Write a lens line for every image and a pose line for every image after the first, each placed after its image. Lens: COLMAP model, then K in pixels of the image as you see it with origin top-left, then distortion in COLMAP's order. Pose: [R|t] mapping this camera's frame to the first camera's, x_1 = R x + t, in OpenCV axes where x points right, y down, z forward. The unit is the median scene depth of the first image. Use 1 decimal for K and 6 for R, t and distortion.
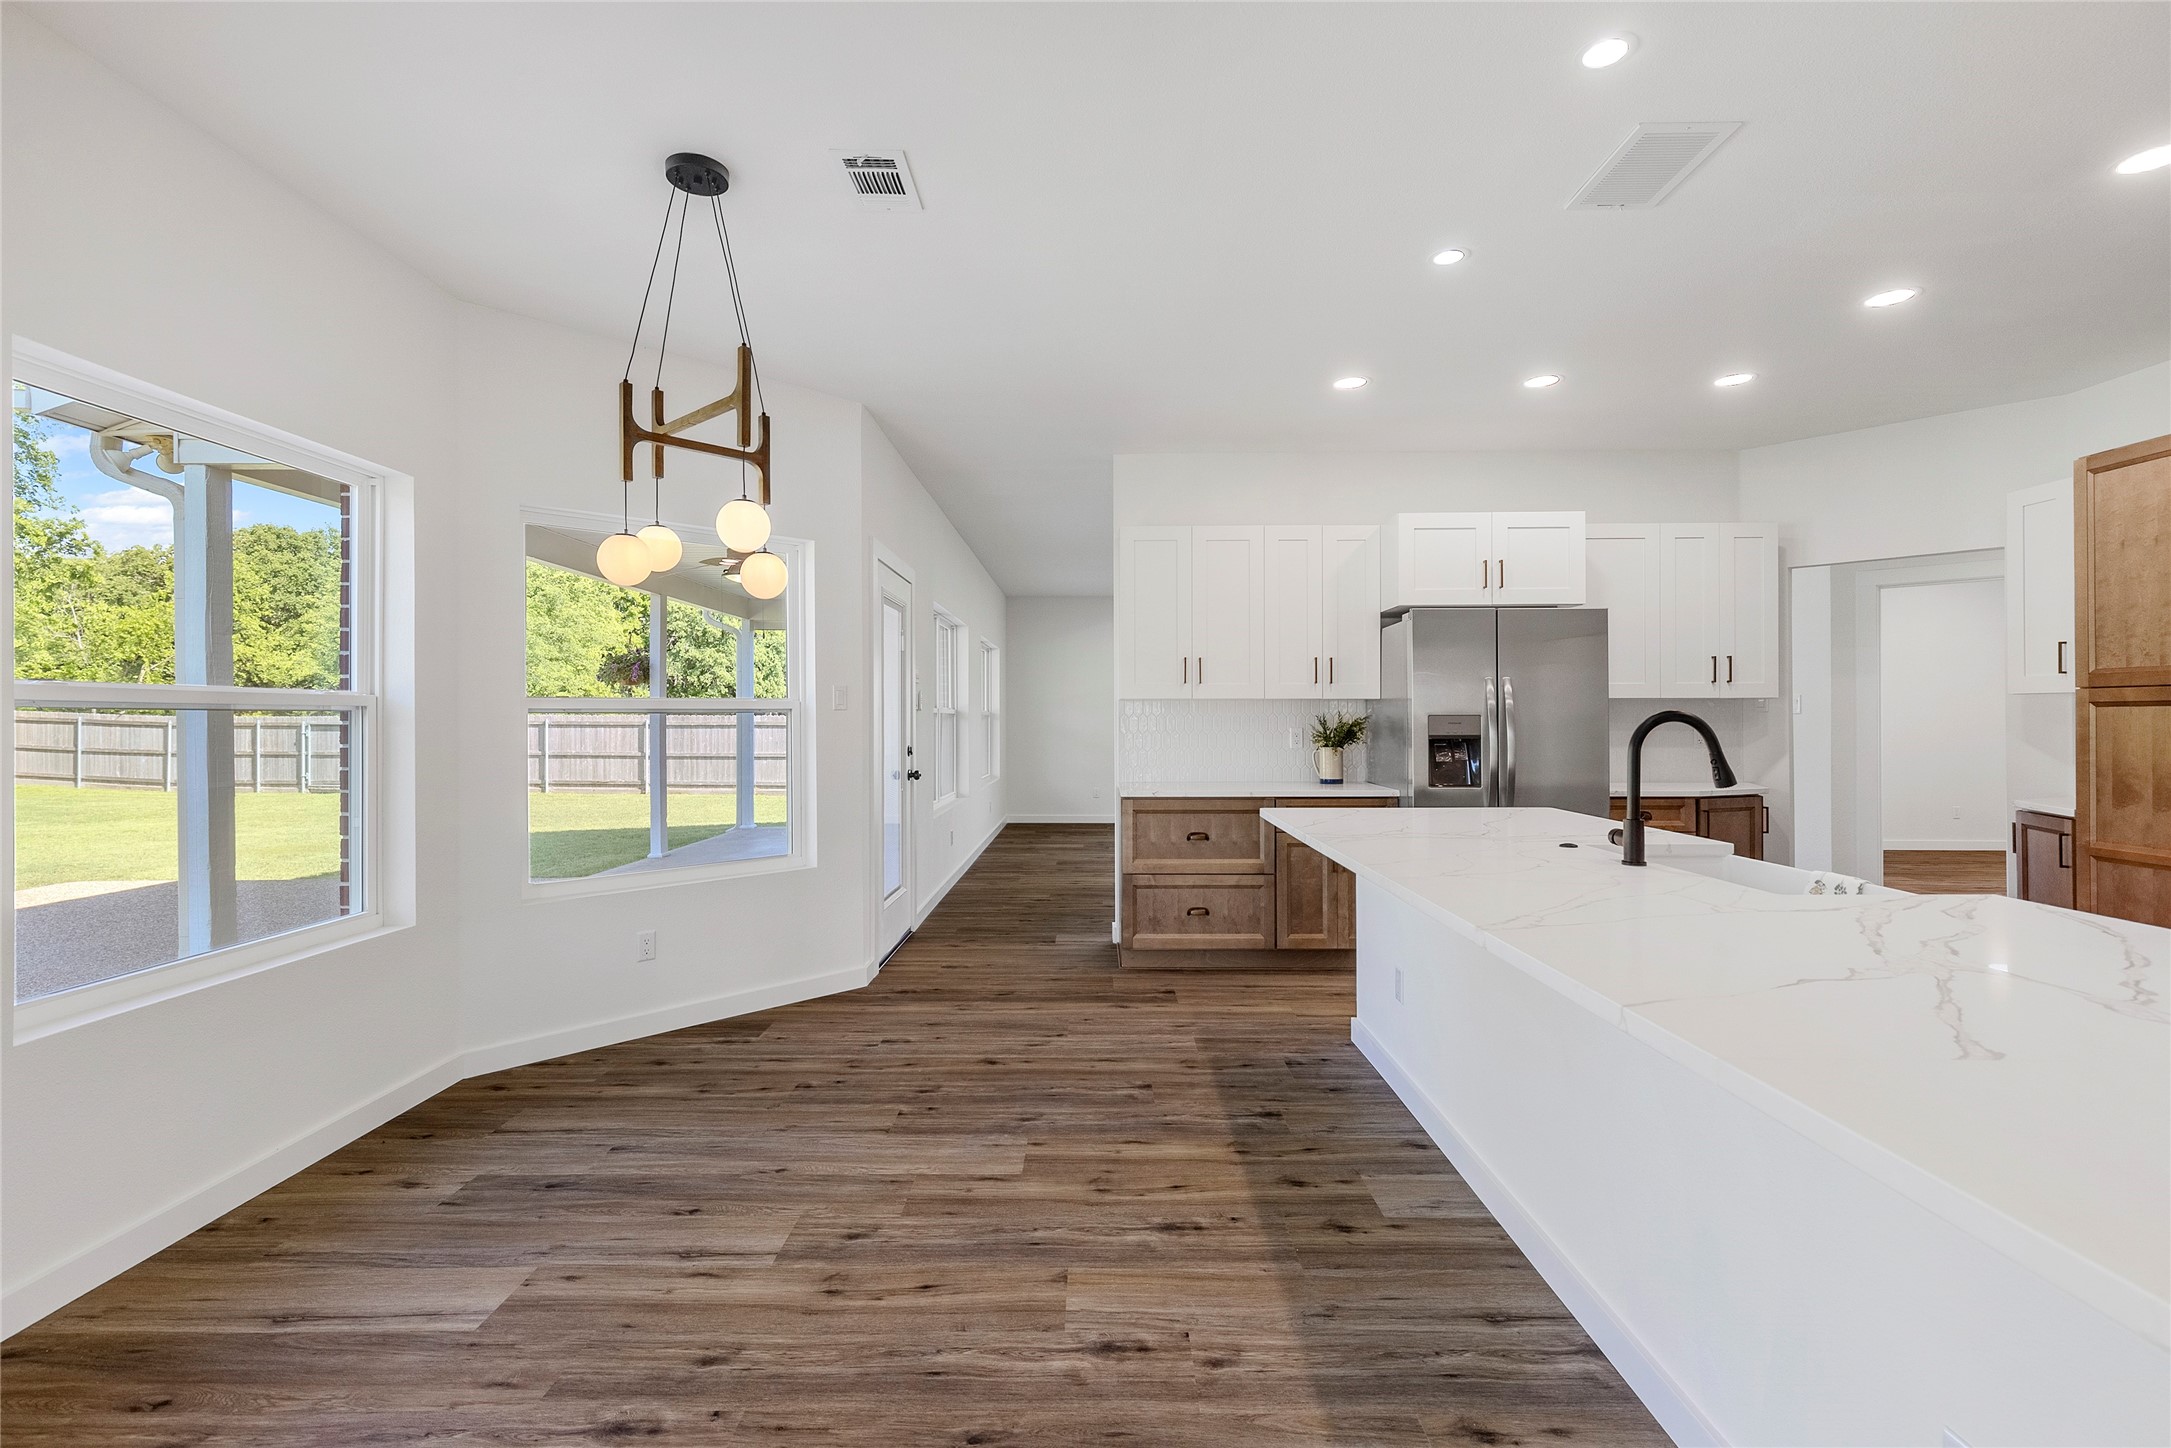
lens RADIAL K [[955.5, 0, 1079.2], [0, 955.5, 713.6], [0, 0, 1]] dist [0.010659, 0.000095]
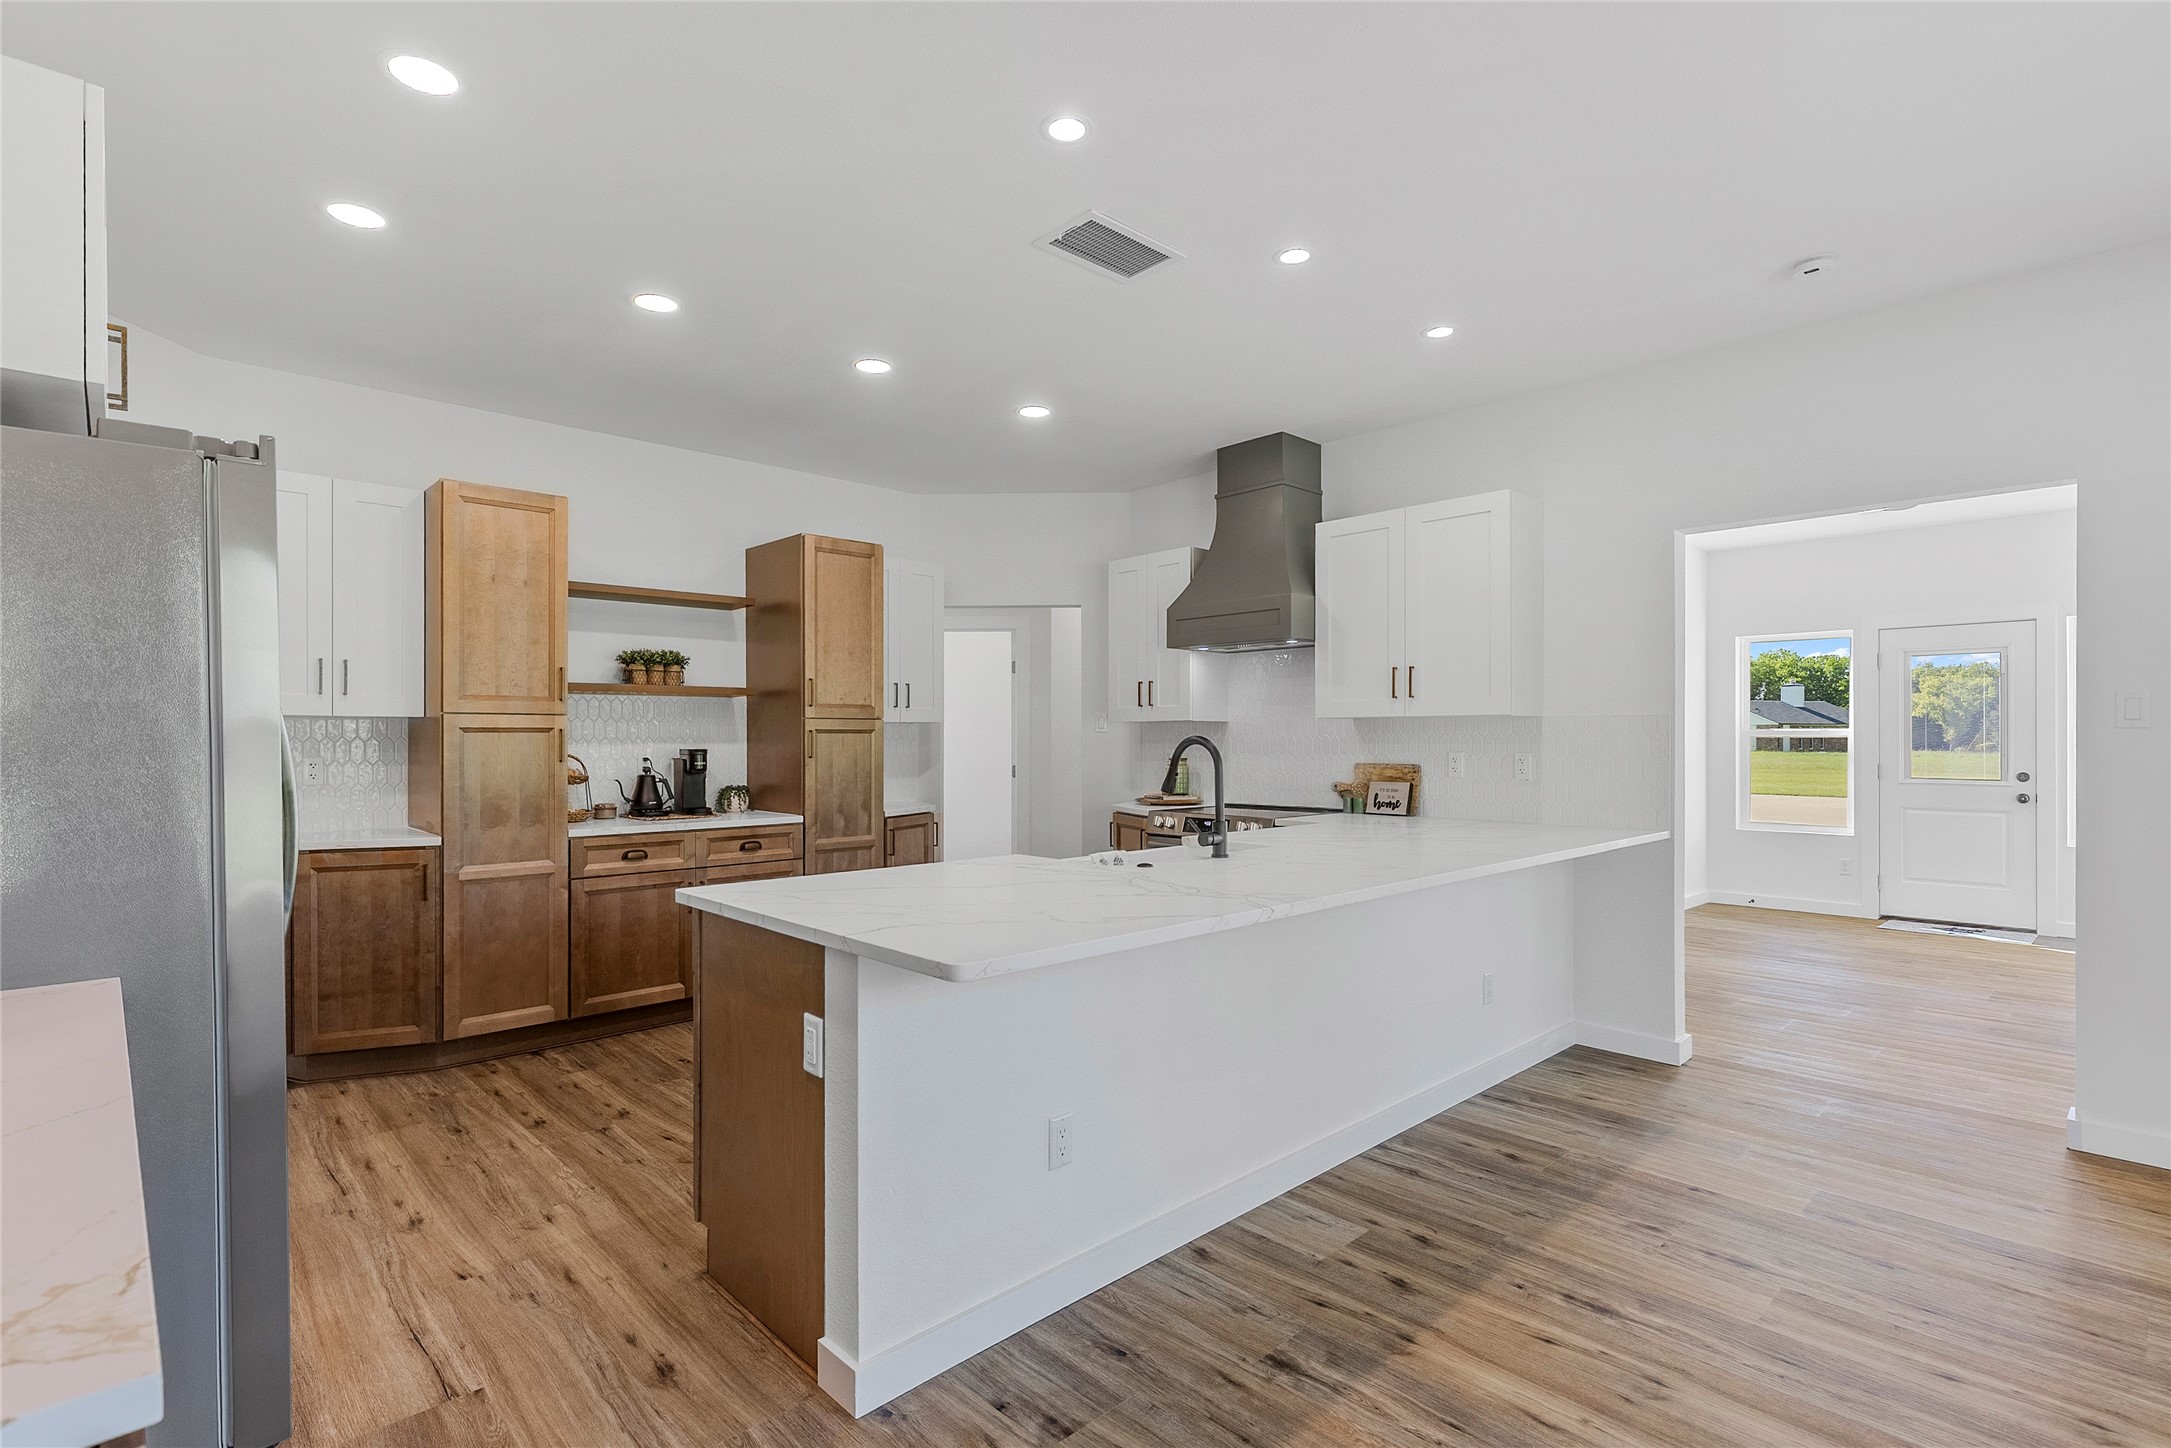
lens RADIAL K [[1024.6, 0, 1075.8], [0, 1024.6, 732.8], [0, 0, 1]] dist [0.003803, -0.000031]
pose [[-0.695741, 0.006343, 0.718265, -0.222107], [0.001799, 0.999973, -0.007088, 0.003095], [-0.718291, -0.003639, -0.695733, 1.755764]]
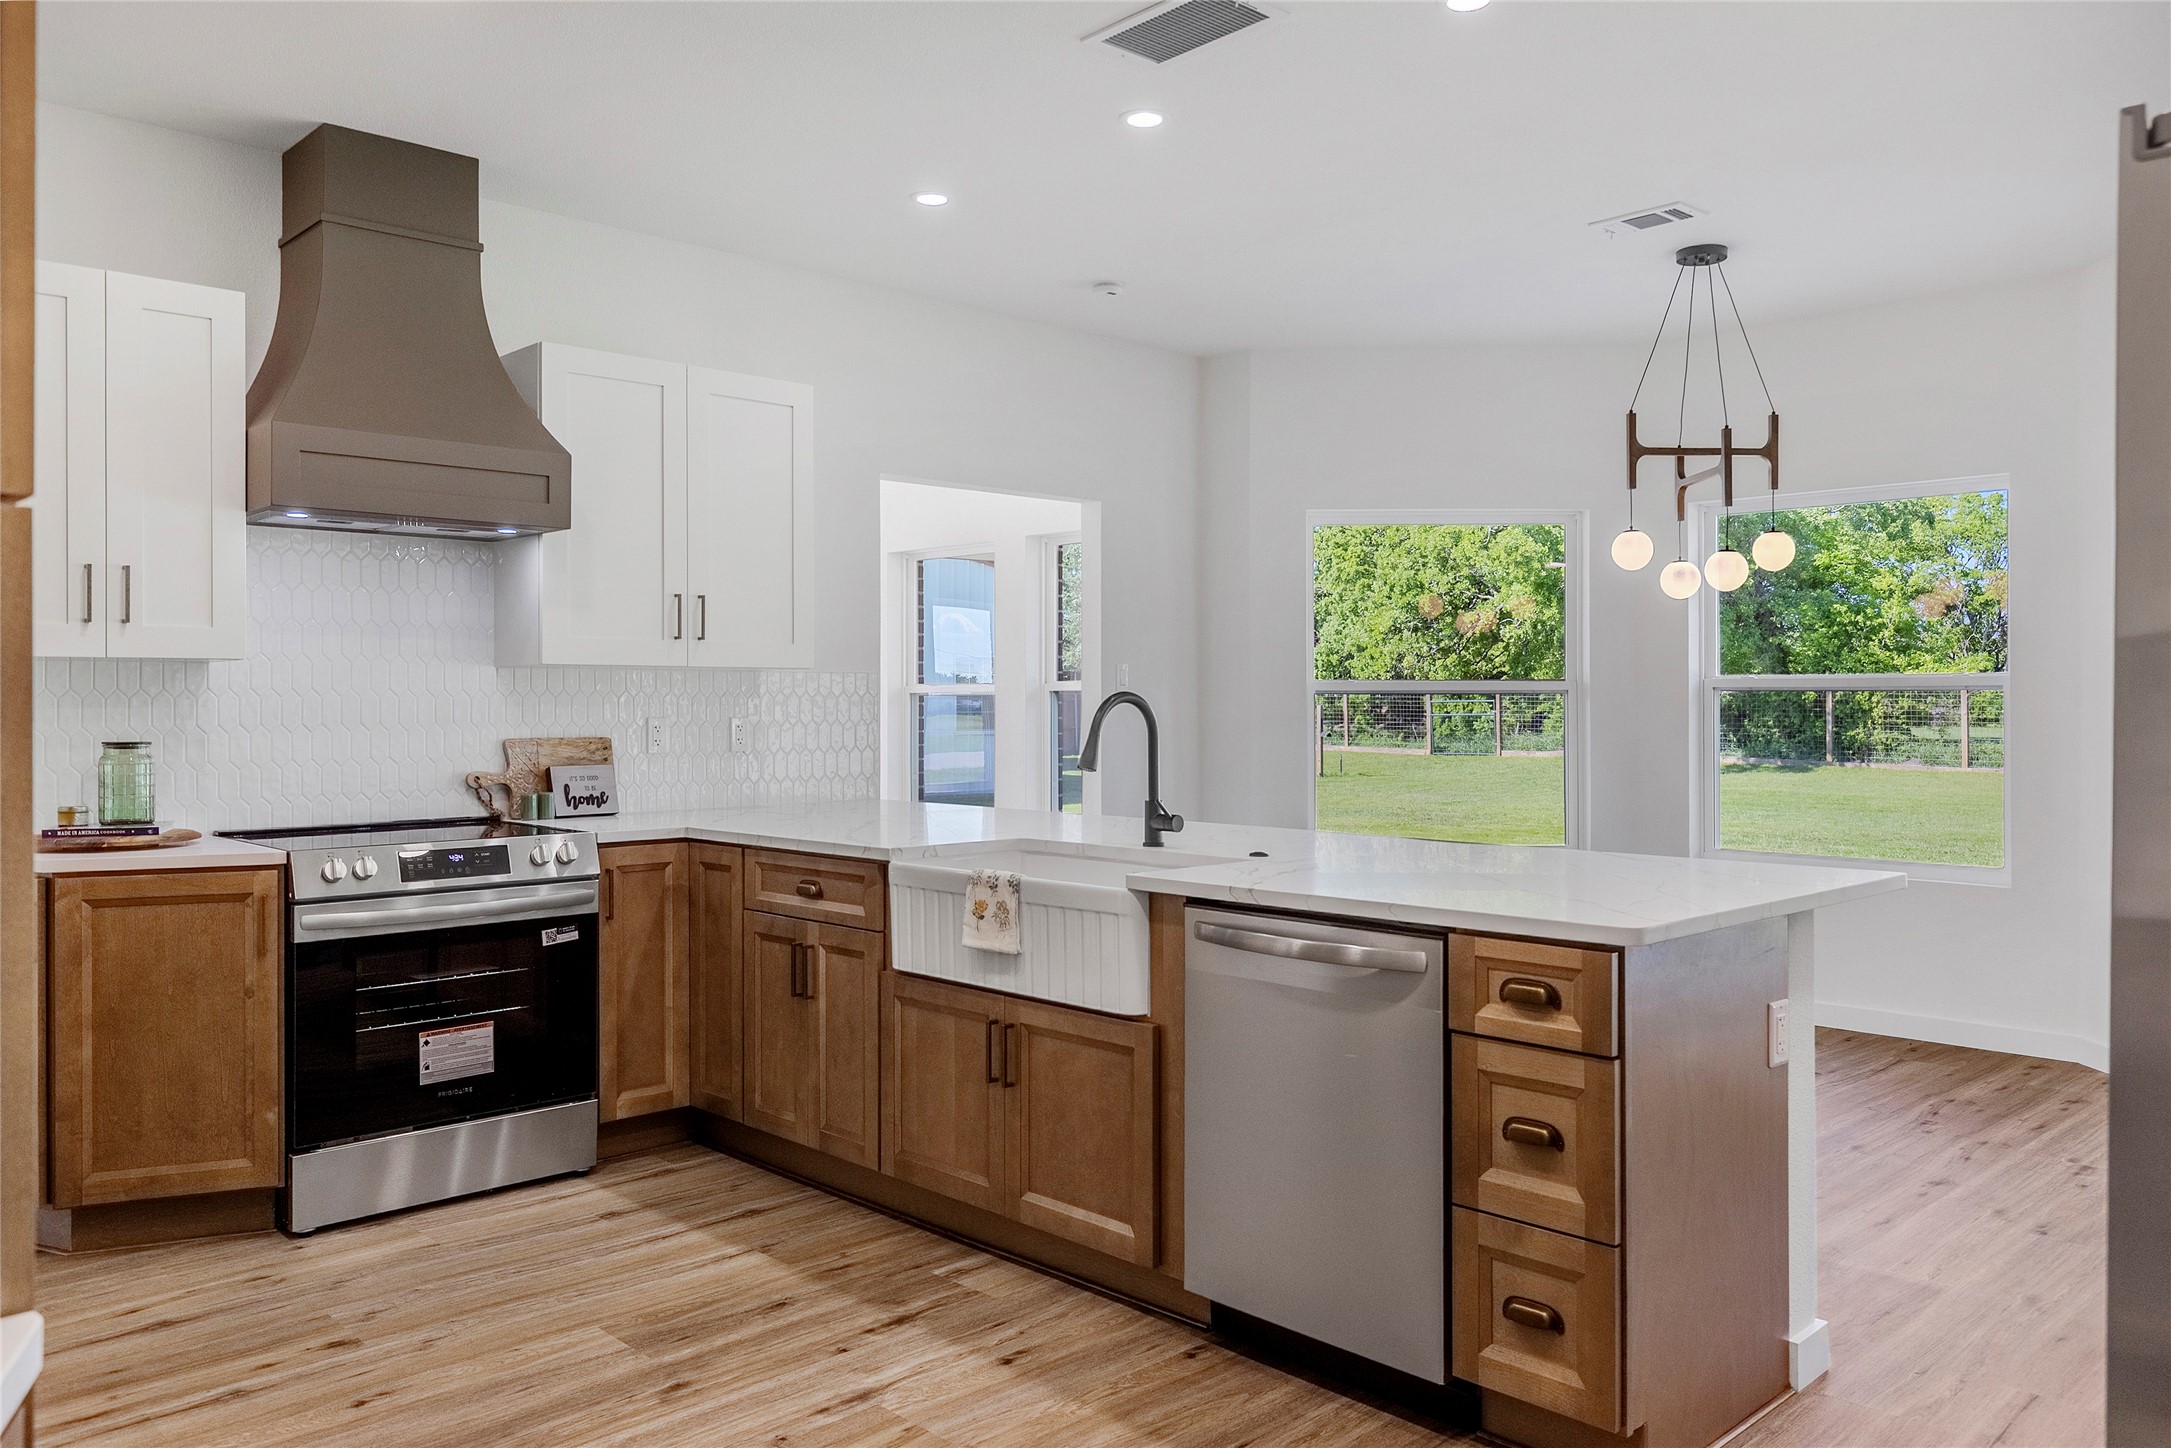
lens RADIAL K [[1598.3, 0, 1084.5], [0, 1598.3, 701.1], [0, 0, 1]] dist [0.004103, -0.000368]
pose [[-0.708729, 0.001935, -0.705478, 1.541744], [0.004156, 0.999990, -0.001433, 0.008814], [0.705469, -0.003947, -0.708730, 1.806977]]
